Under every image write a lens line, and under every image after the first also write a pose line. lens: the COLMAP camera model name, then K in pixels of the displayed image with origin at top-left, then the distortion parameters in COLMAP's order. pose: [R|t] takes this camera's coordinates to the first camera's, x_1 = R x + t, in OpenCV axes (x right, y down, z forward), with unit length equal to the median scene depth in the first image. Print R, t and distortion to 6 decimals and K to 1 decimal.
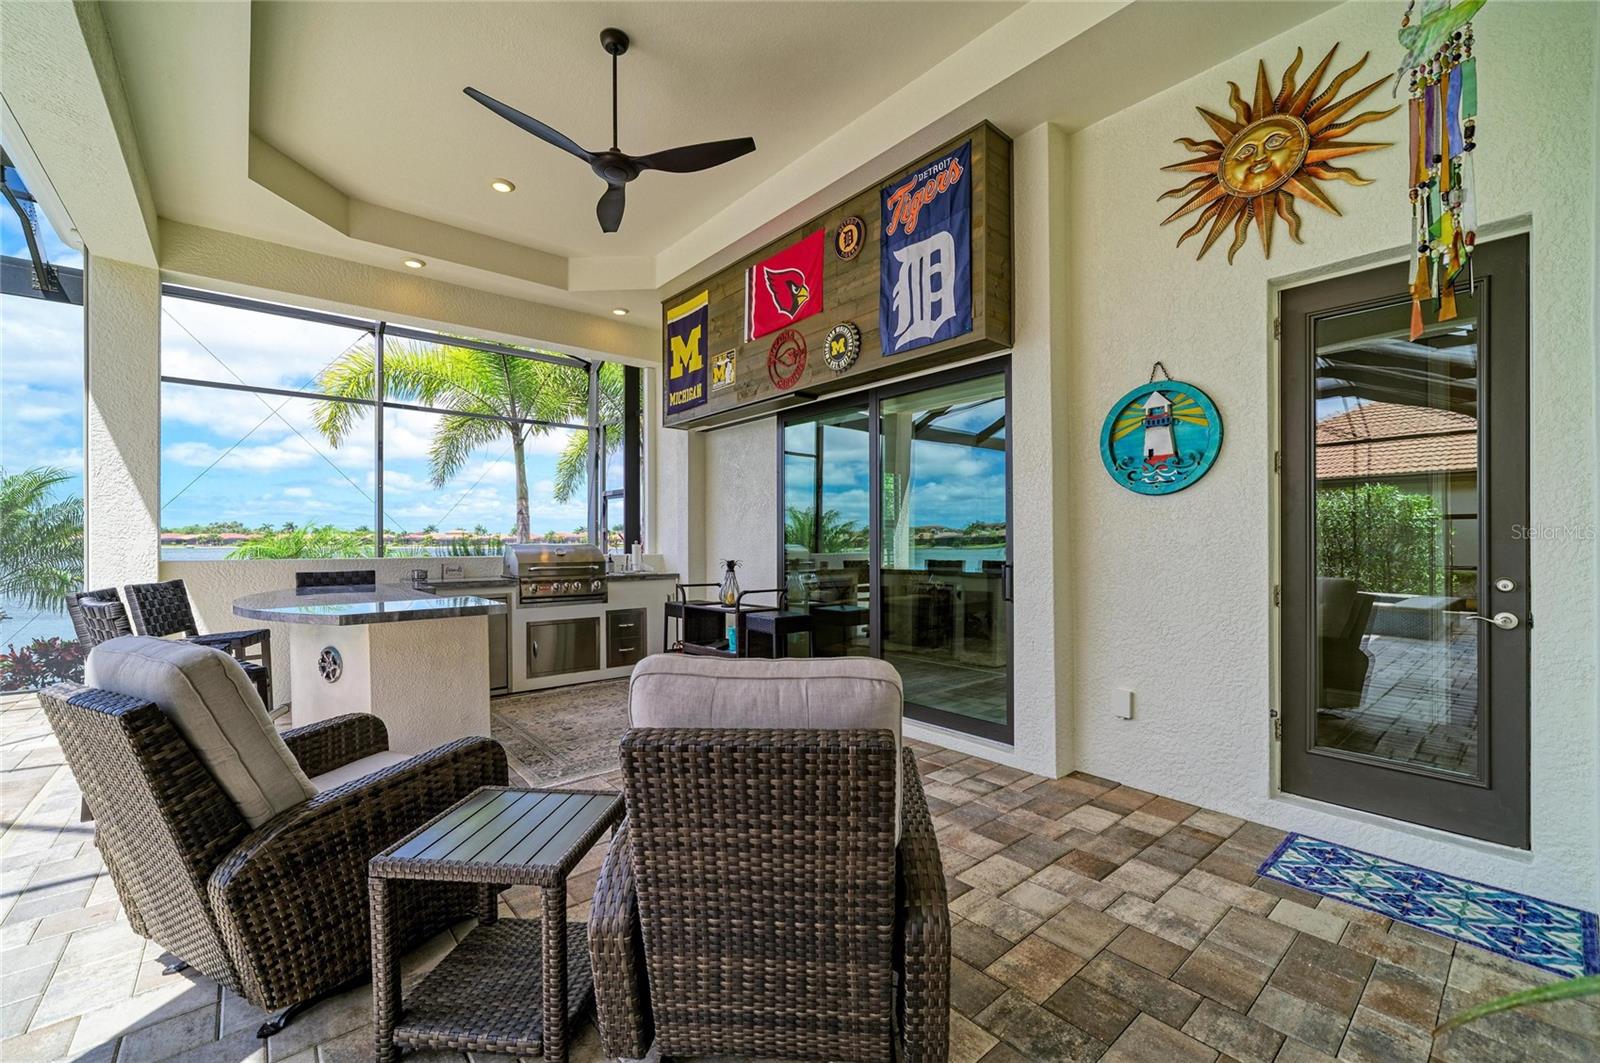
lens RADIAL K [[652.2, 0, 803.8], [0, 652.2, 543.2], [0, 0, 1]] dist [-0.006173, 0.000215]
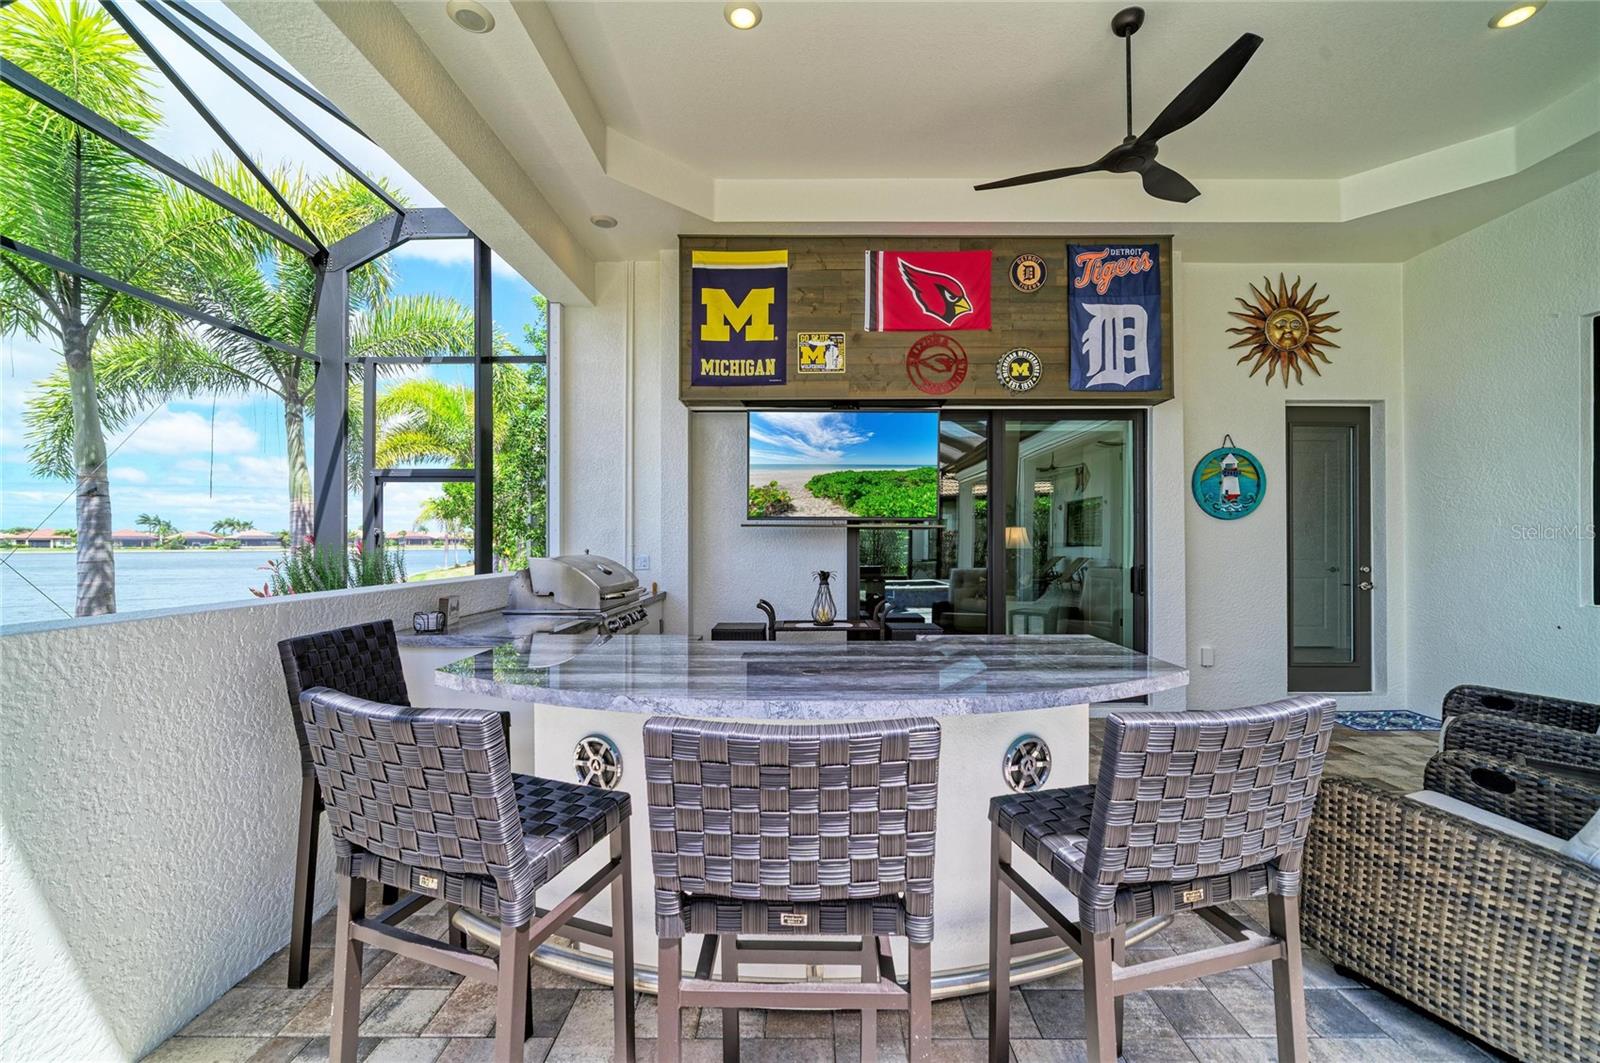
lens RADIAL K [[652.2, 0, 803.8], [0, 652.2, 543.2], [0, 0, 1]] dist [-0.006173, 0.000215]
pose [[0.656557, -0.002492, 0.754272, -1.002369], [0.002075, 0.999997, 0.001497, -0.016069], [-0.754273, 0.000582, 0.656560, 0.565310]]
